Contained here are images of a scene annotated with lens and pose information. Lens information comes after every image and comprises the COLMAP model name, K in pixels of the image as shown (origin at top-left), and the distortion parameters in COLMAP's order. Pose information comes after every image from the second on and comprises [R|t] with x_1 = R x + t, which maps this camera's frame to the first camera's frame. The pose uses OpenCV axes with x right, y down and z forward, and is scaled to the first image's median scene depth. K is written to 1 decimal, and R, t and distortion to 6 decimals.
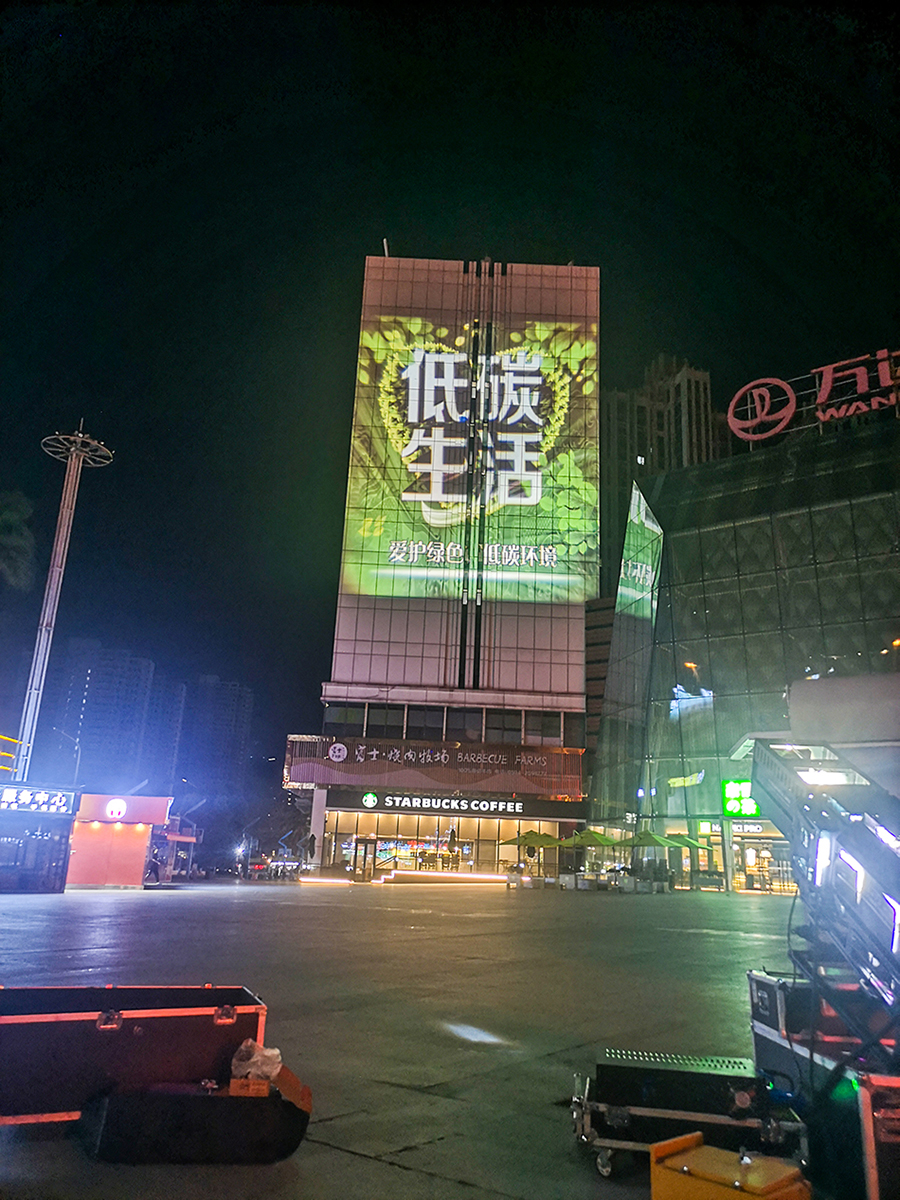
lens RADIAL K [[895.9, 0, 450.0], [0, 895.9, 600.0], [0, 0, 1]] dist [0.034432, -0.005217]
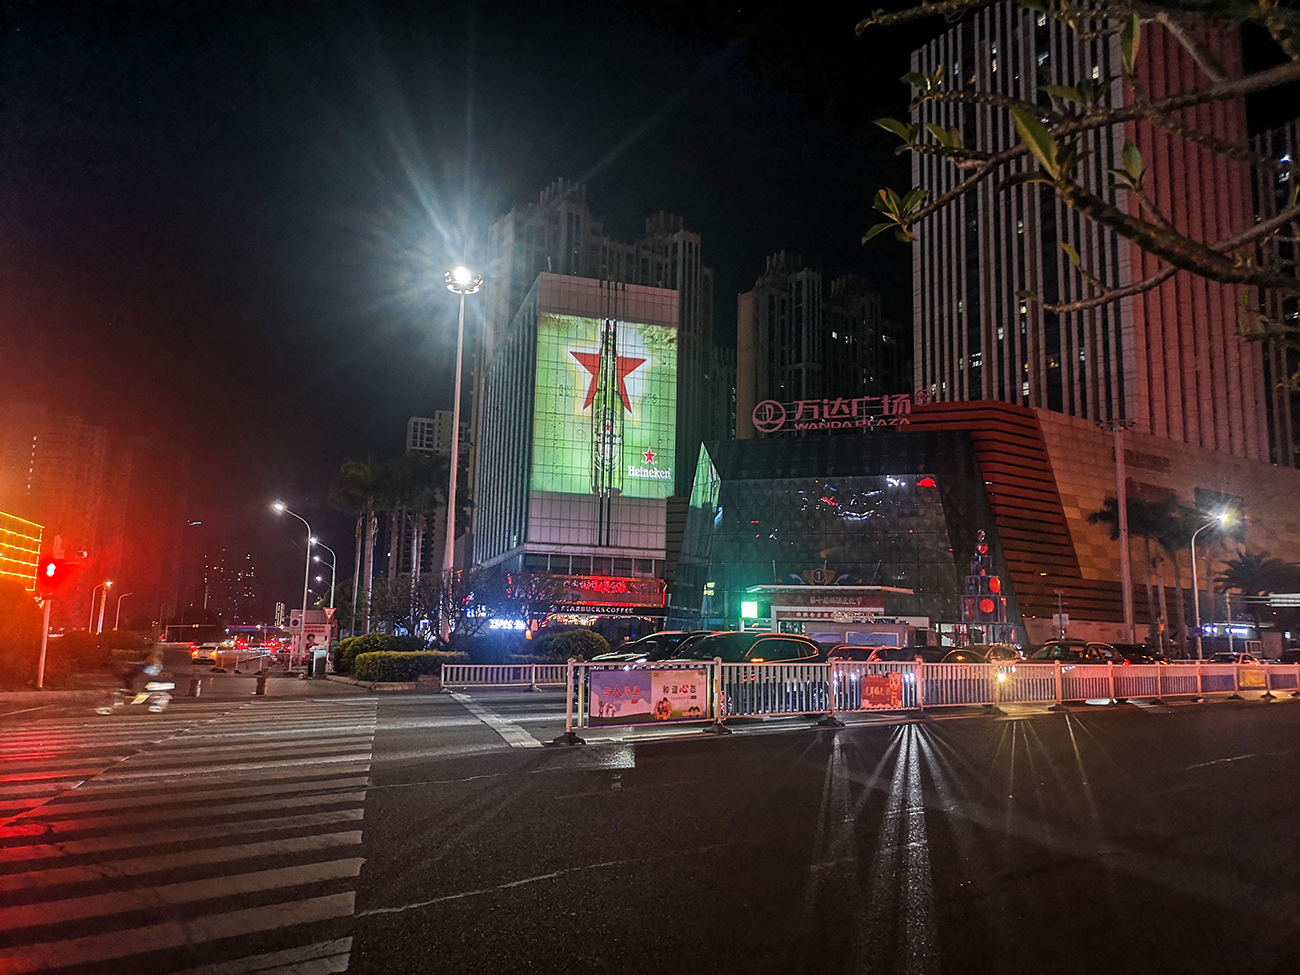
lens RADIAL K [[970.6, 0, 652.6], [0, 970.6, 478.7], [0, 0, 1]] dist [0.034432, -0.005217]
pose [[0.957262, 0.027058, 0.287954, -0.447145], [-0.066264, 0.989649, 0.127291, -0.287794], [-0.281529, -0.140932, 0.949147, -0.853817]]
